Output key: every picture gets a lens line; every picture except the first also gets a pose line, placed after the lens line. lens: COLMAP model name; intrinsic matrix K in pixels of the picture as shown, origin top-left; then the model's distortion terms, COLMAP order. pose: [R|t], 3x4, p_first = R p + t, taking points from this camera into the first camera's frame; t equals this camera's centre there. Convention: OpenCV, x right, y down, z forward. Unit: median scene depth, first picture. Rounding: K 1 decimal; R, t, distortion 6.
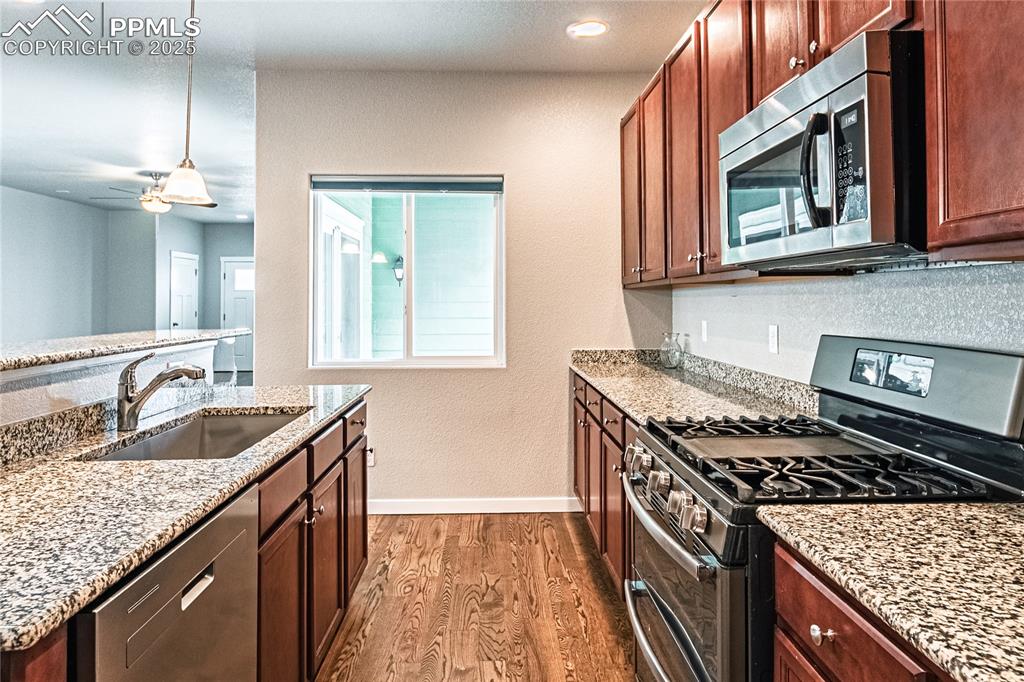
lens RADIAL K [[623.7, 0, 530.1], [0, 623.7, 288.7], [0, 0, 1]] dist [0.018149, -0.001075]
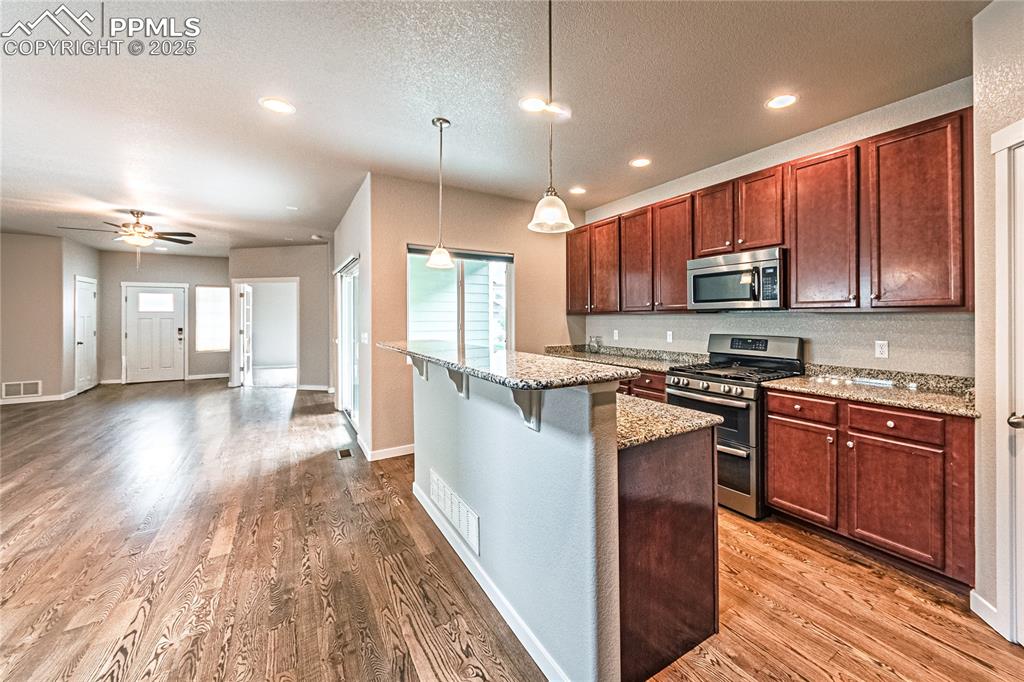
lens RADIAL K [[388.3, 0, 574.9], [0, 388.3, 316.0], [0, 0, 1]] dist [0.003630, 0.001018]
pose [[0.839822, -0.000336, 0.542862, -0.698029], [-0.007753, 0.999890, 0.012614, -0.016399], [-0.542807, -0.014802, 0.839727, -0.100798]]
